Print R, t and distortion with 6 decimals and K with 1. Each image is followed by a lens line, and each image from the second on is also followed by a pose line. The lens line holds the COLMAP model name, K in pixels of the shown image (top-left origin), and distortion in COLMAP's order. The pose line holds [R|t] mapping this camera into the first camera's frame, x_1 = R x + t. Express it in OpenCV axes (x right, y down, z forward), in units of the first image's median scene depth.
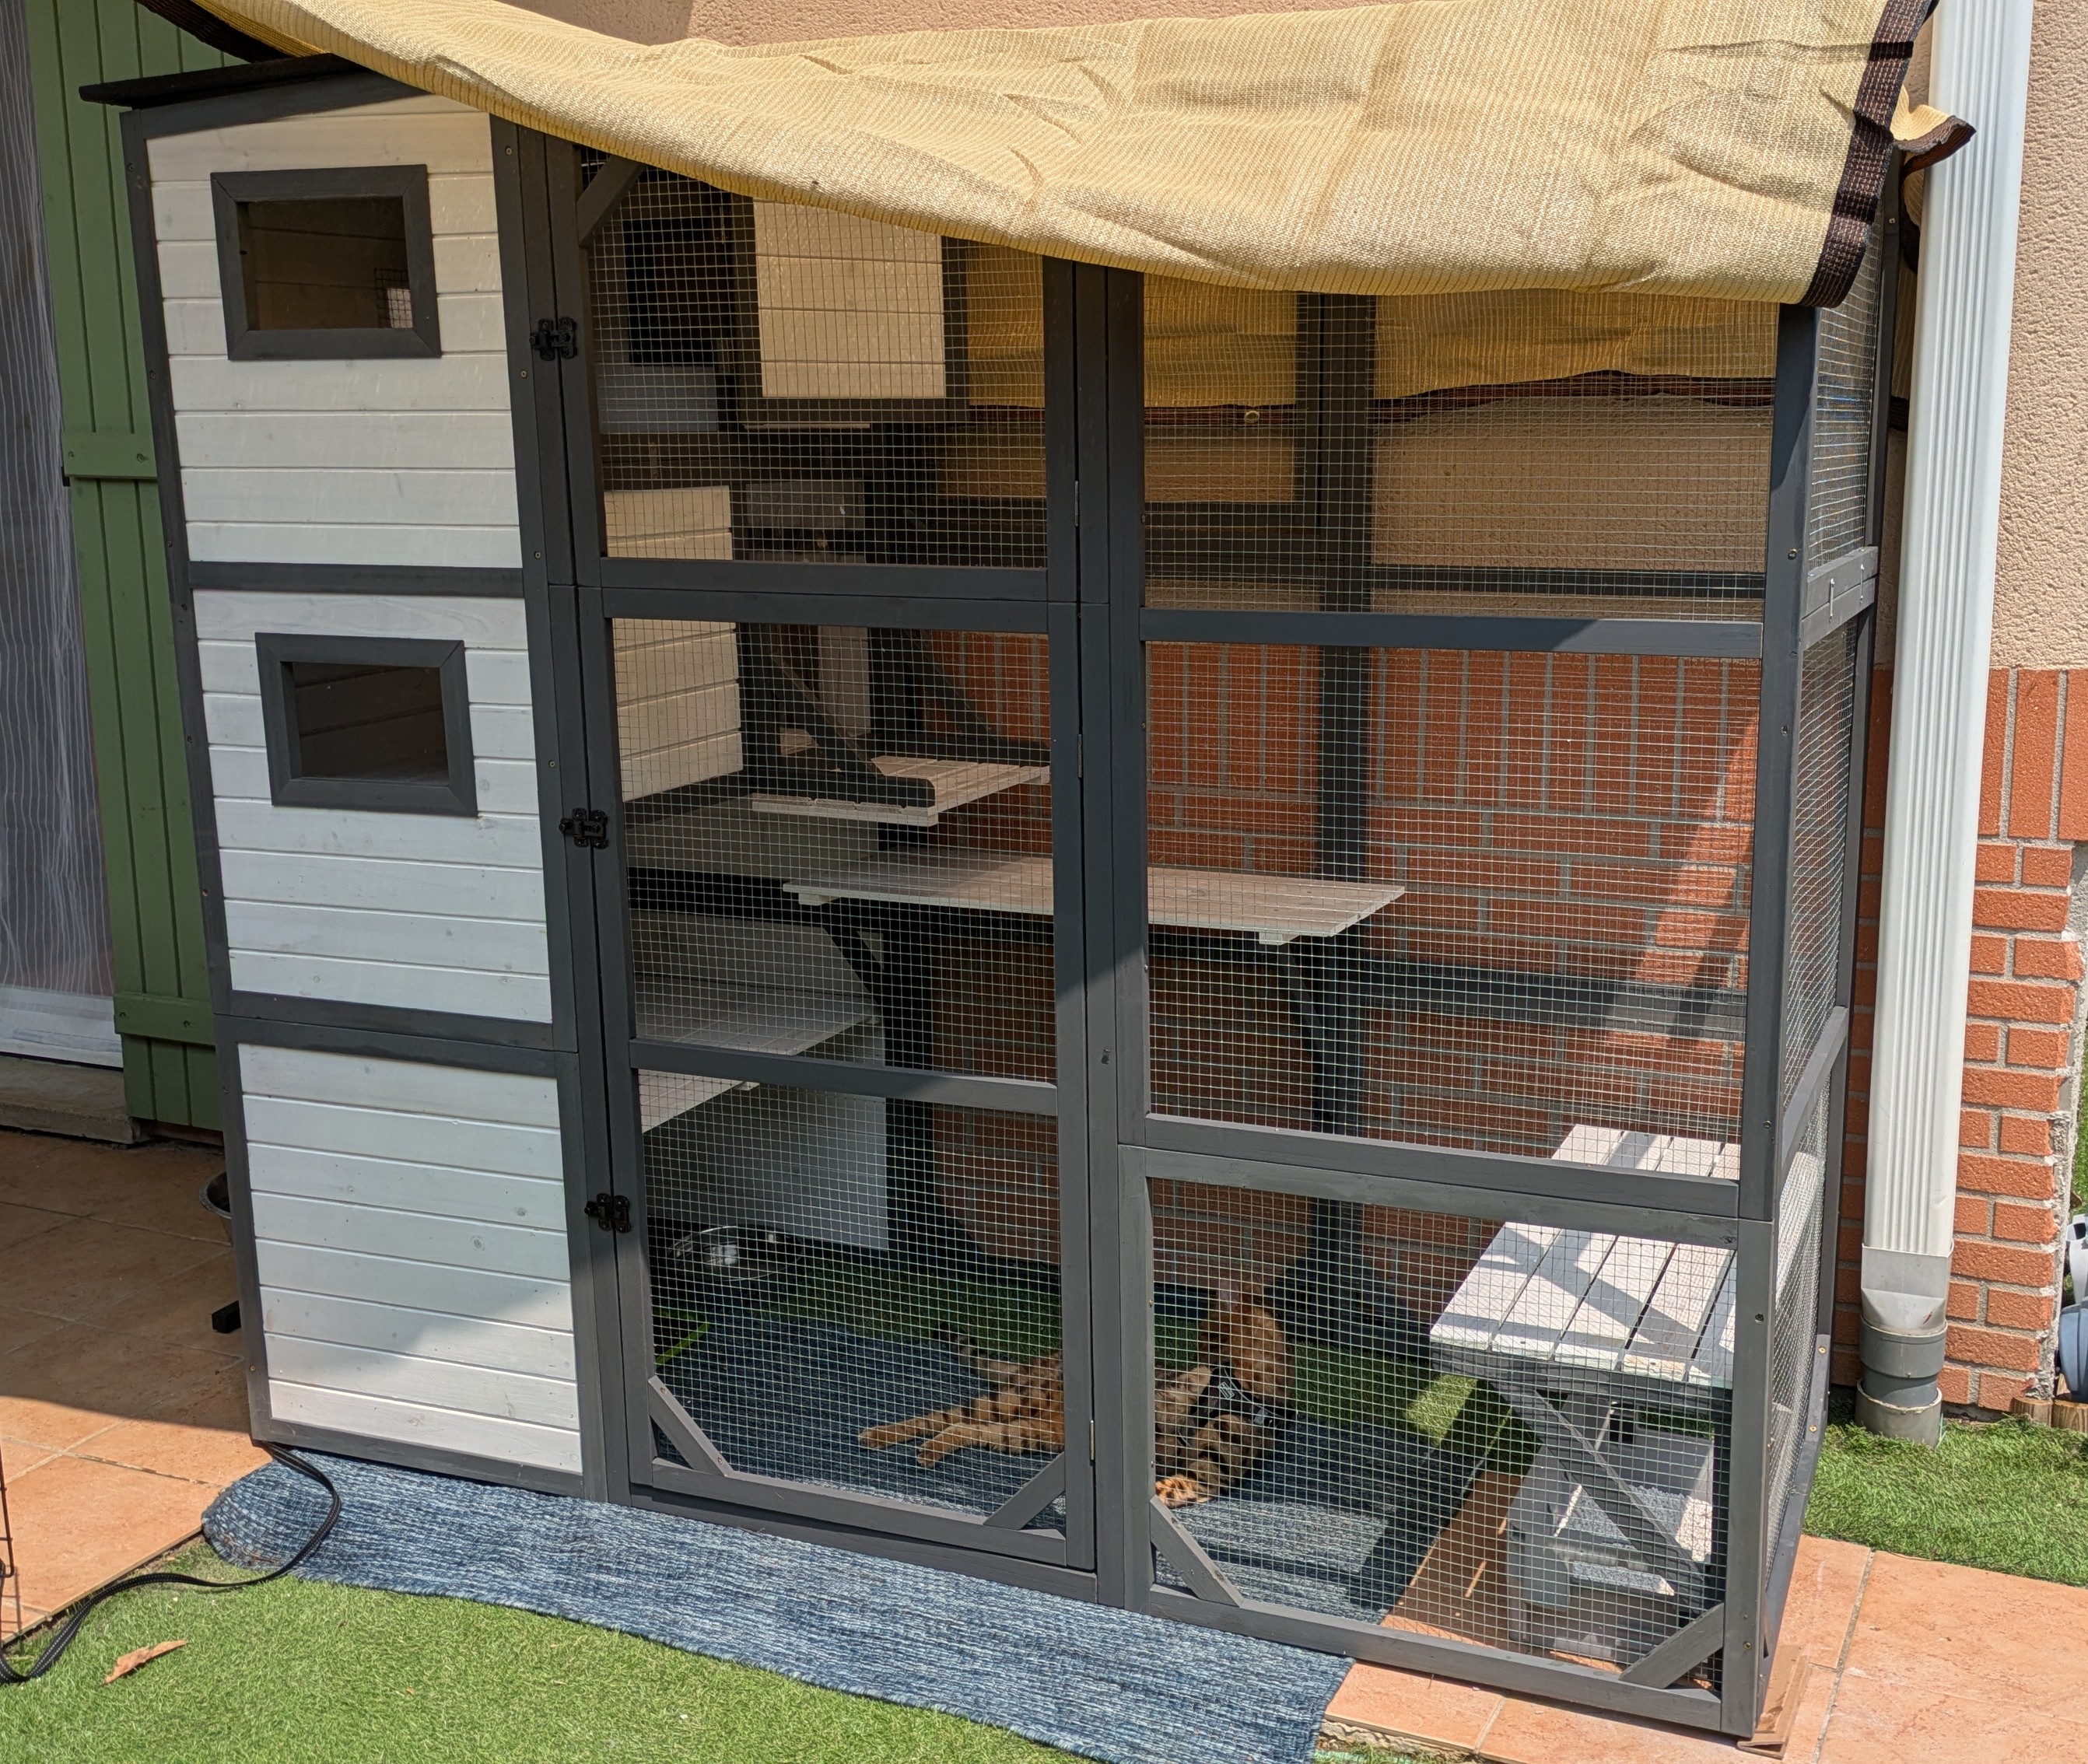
lens RADIAL K [[2332.7, 0, 1156.0], [0, 2332.7, 861.4], [0, 0, 1]] dist [0.039274, 0.000000]
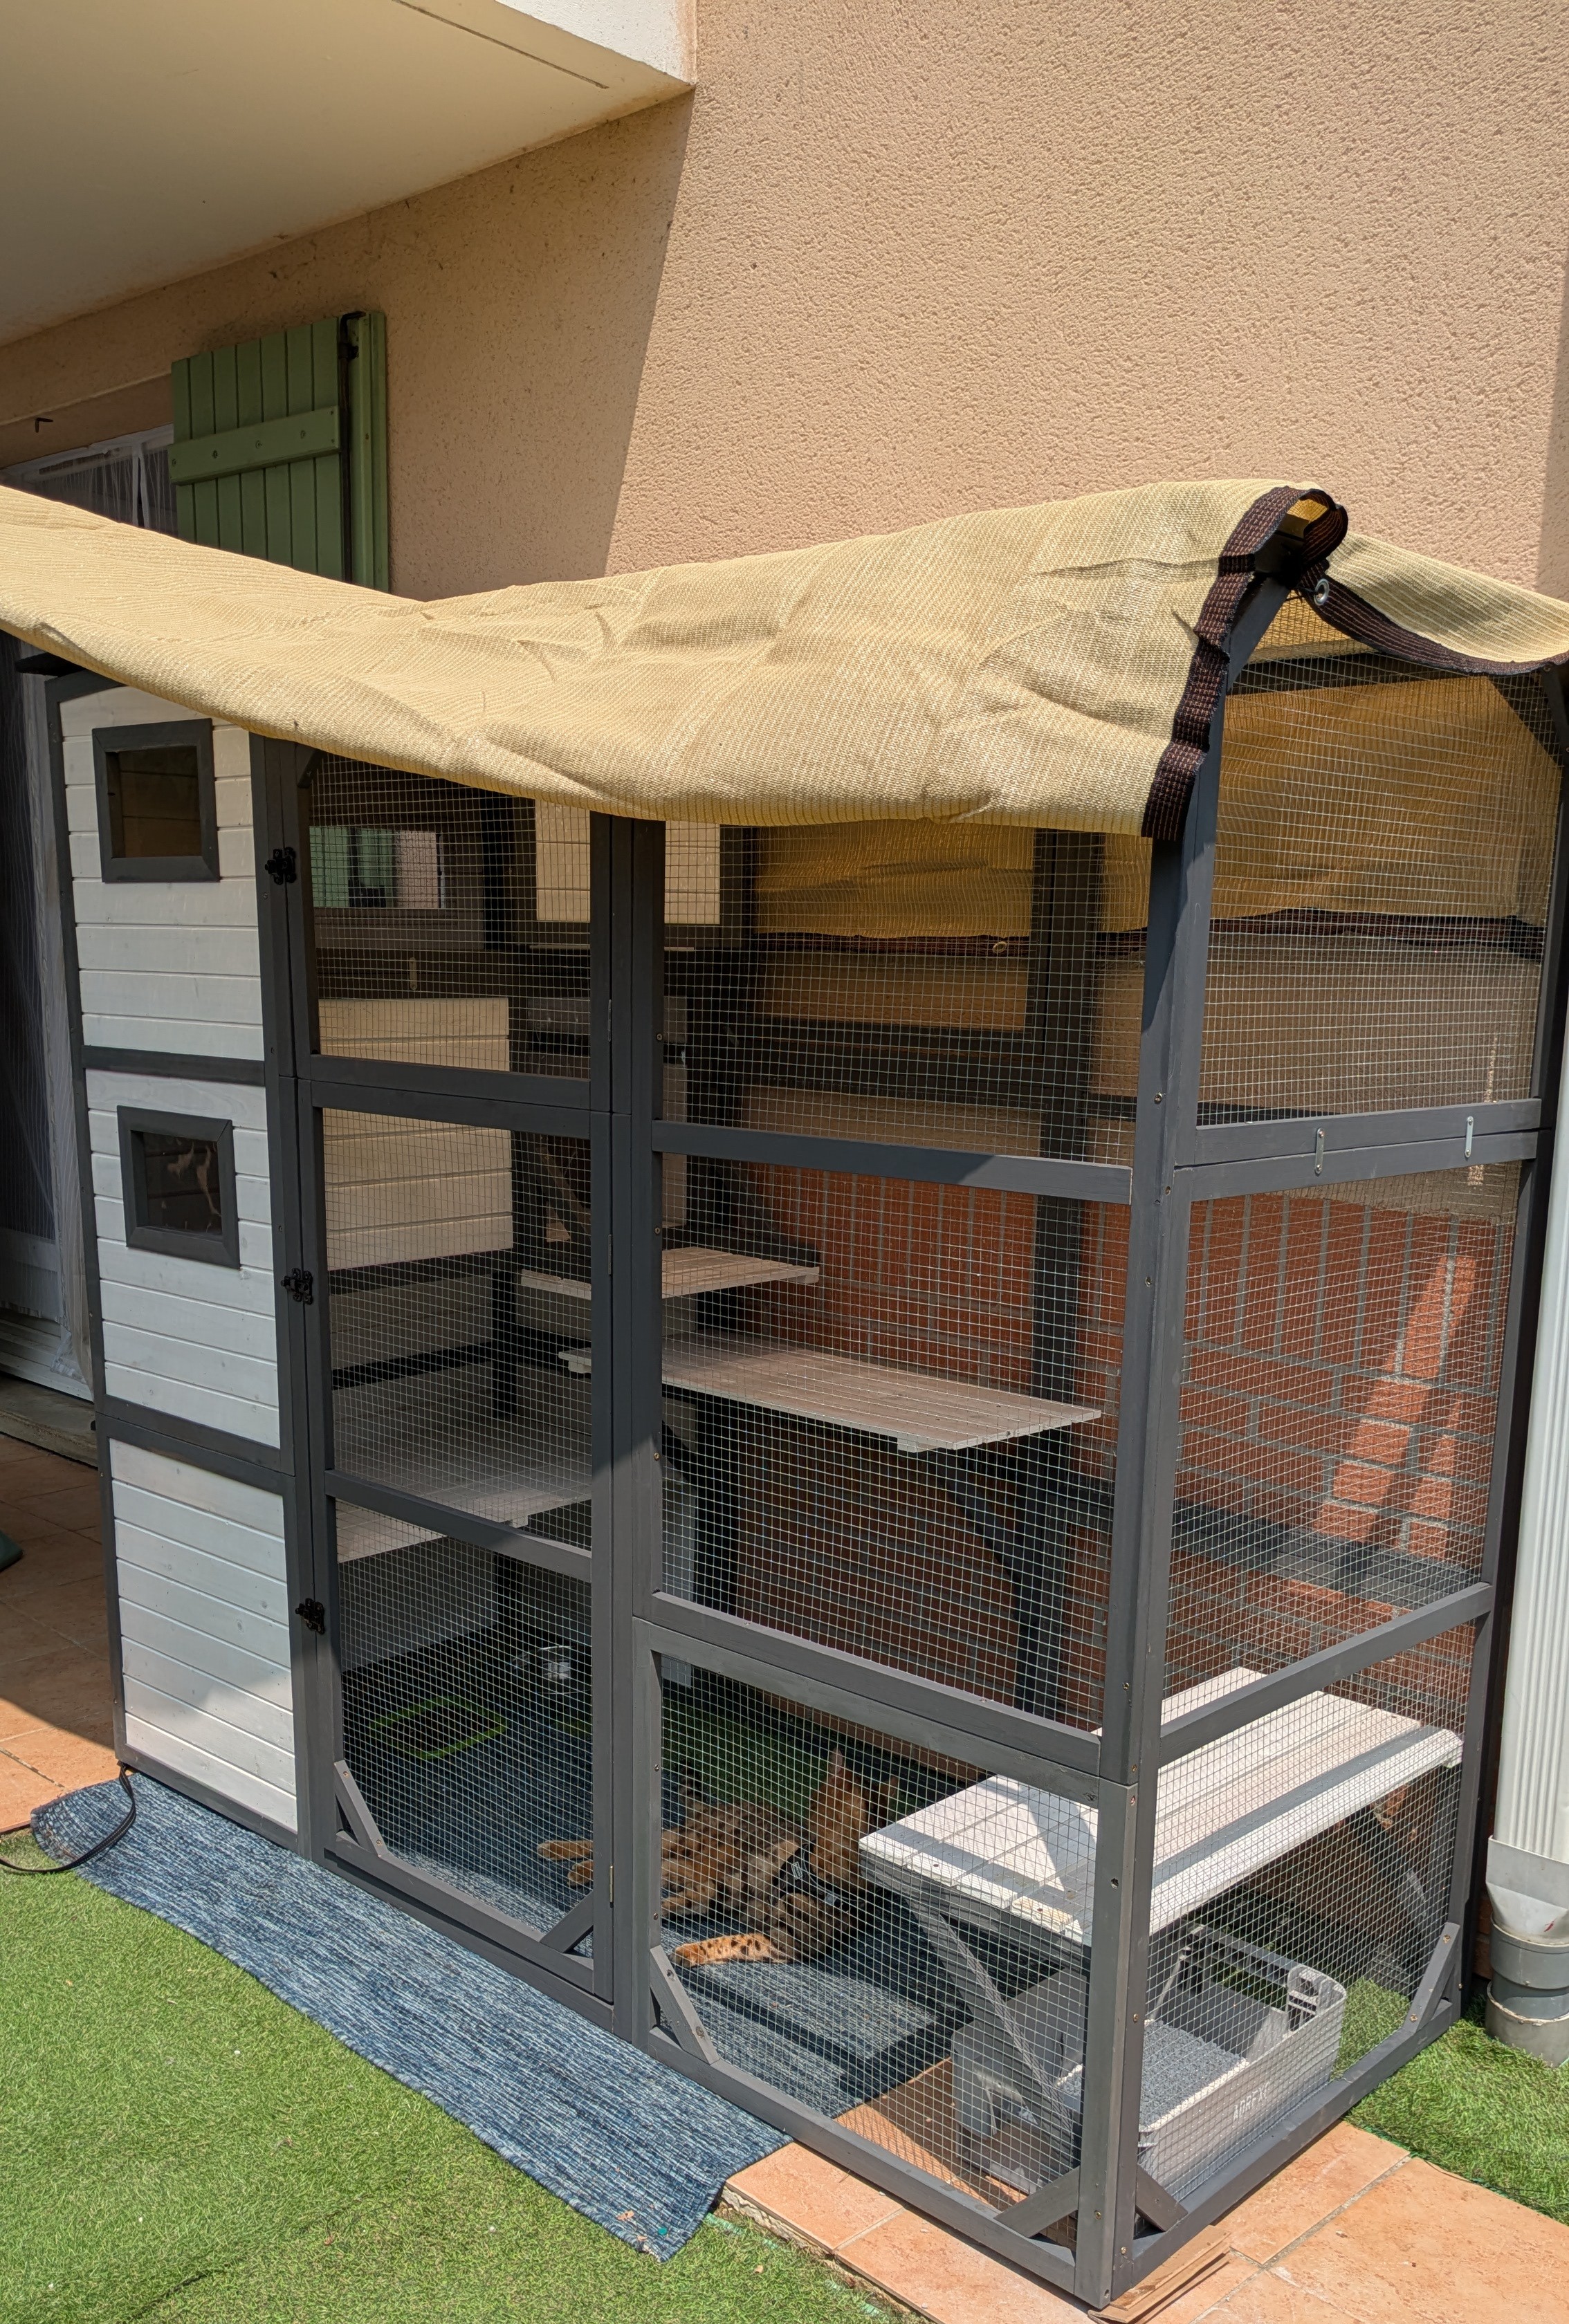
lens RADIAL K [[2062.8, 0, 791.5], [0, 2062.8, 1358.8], [0, 0, 1]] dist [0.046136, -0.028854]
pose [[0.925883, 0.094336, -0.365842, 0.356528], [-0.091453, 0.995489, 0.025244, -0.025884], [0.366574, 0.010084, 0.930334, 0.125580]]
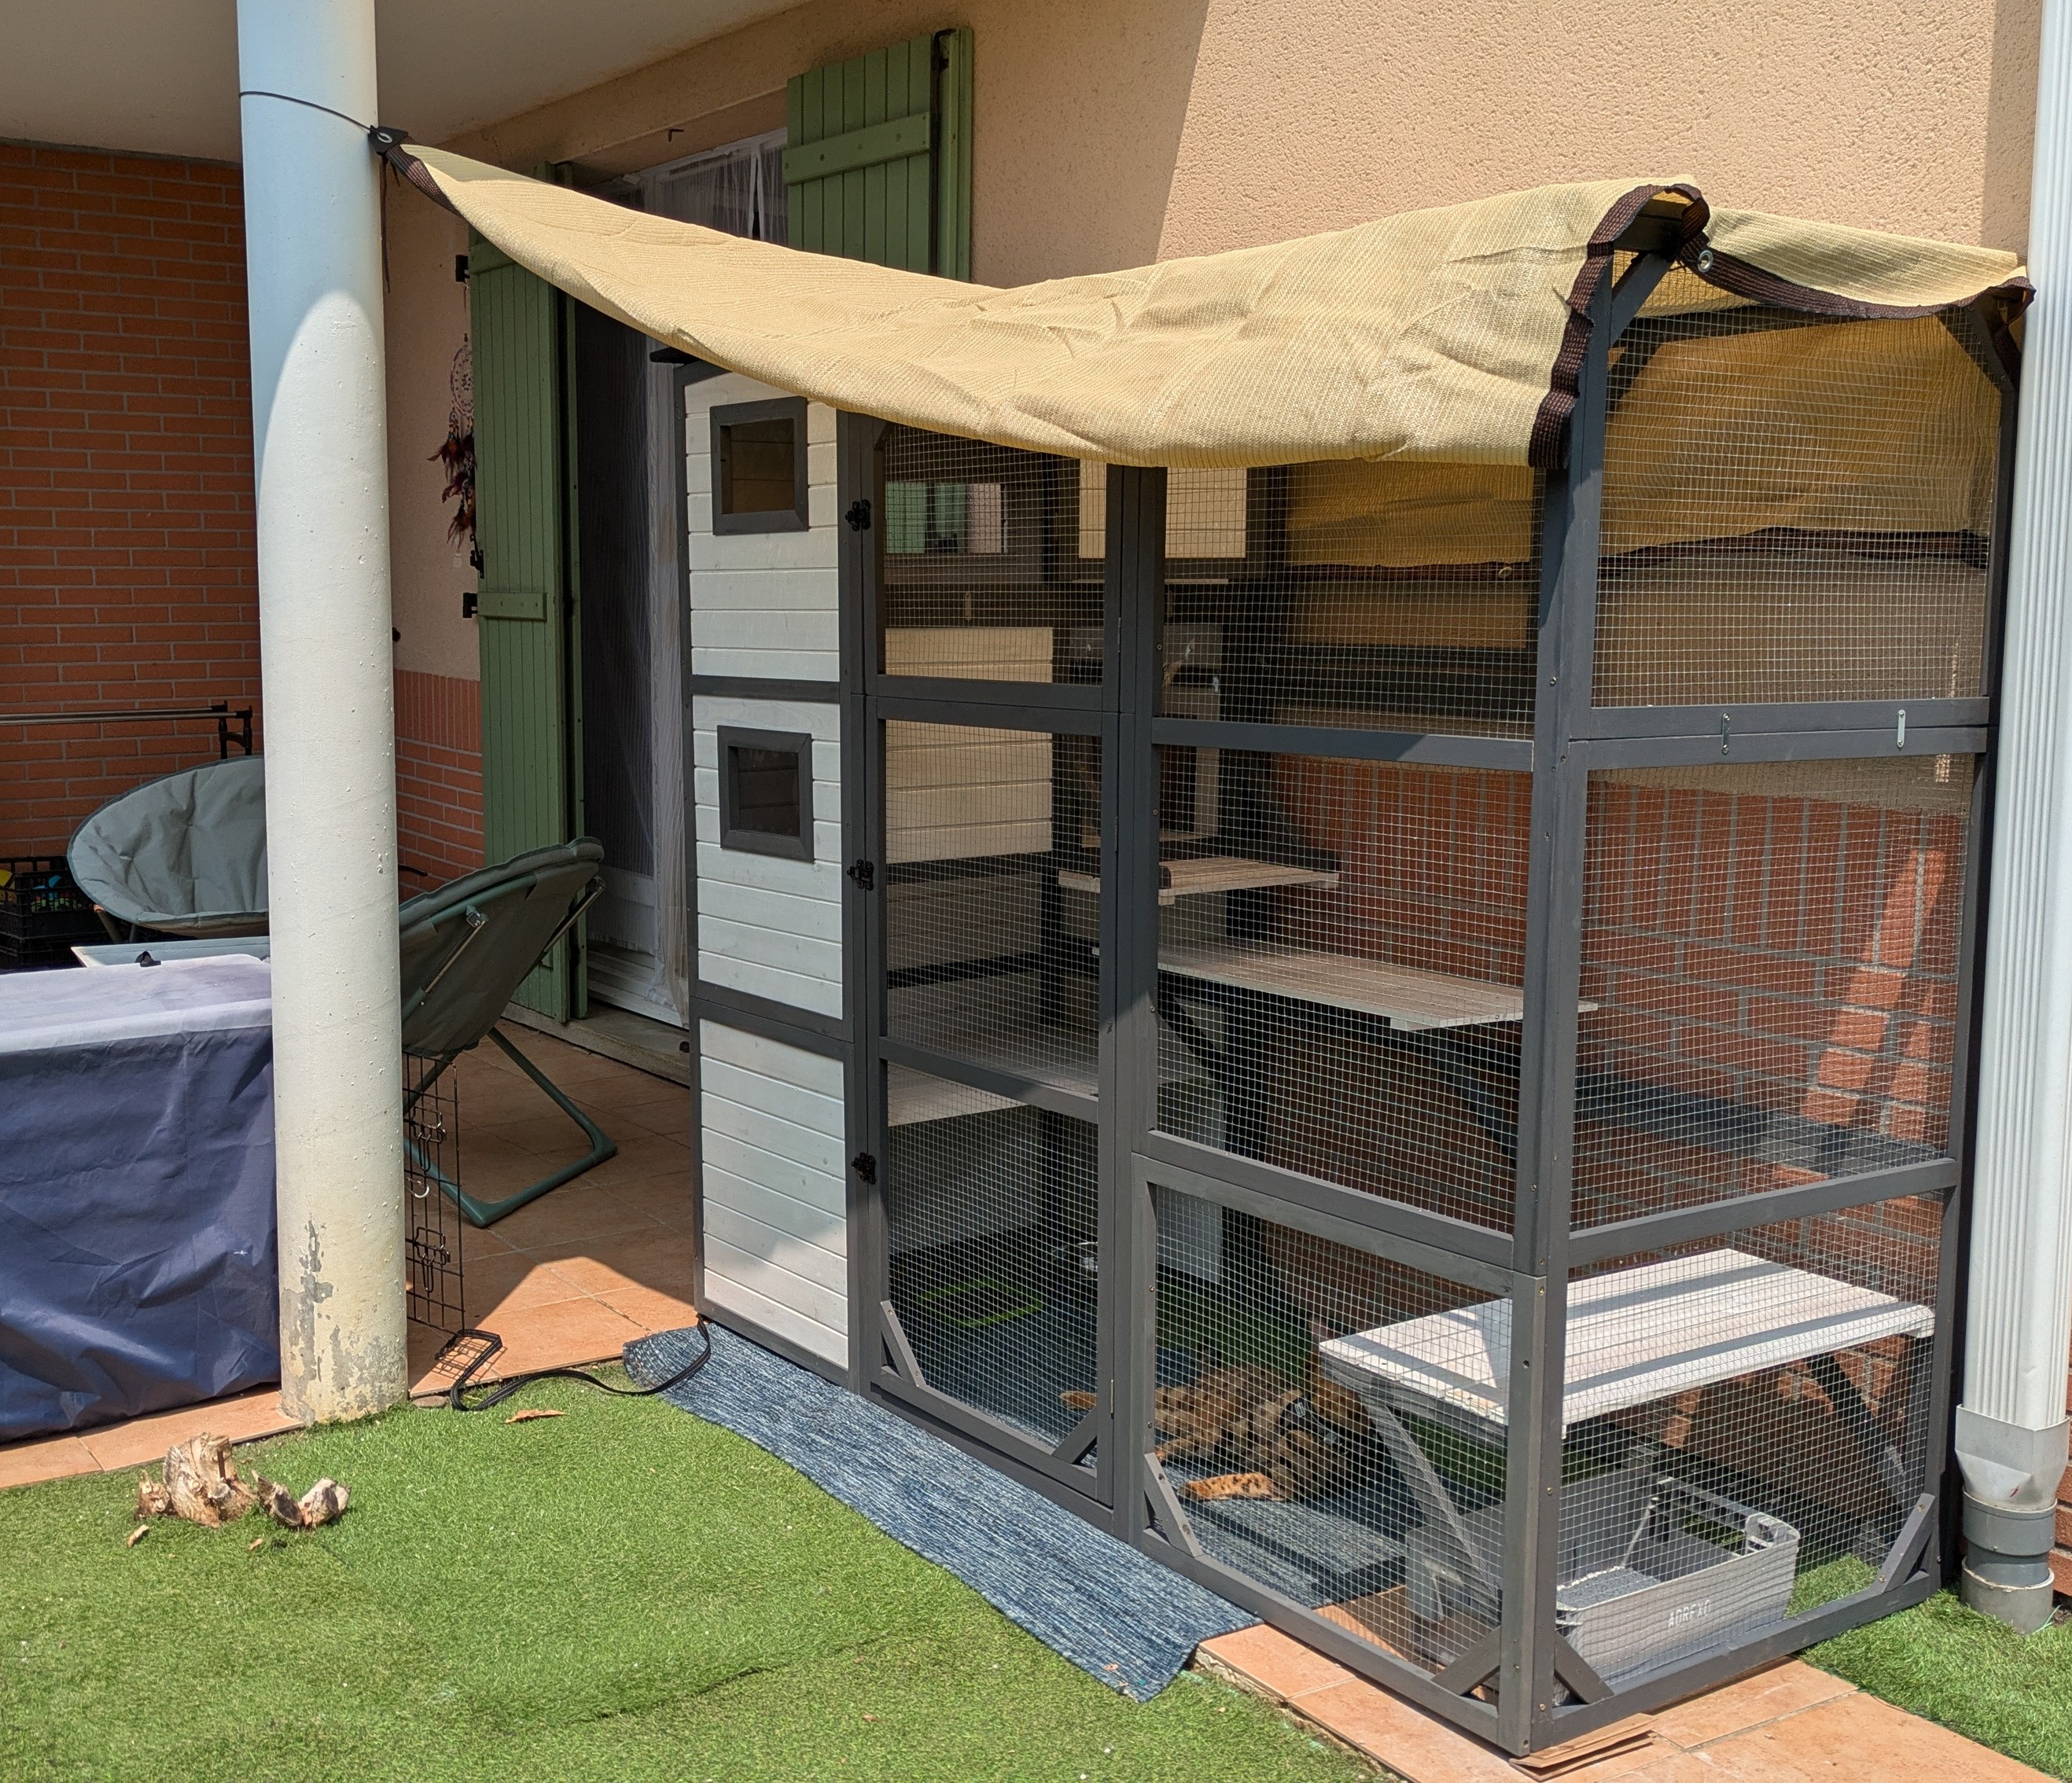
lens RADIAL K [[2363.5, 0, 896.7], [0, 2363.5, 887.0], [0, 0, 1]] dist [0.037201, 0.000000]
pose [[0.814617, 0.074367, -0.575212, 0.539686], [-0.112665, 0.993145, -0.031156, 0.031992], [0.568952, 0.090186, 0.817411, -0.095062]]
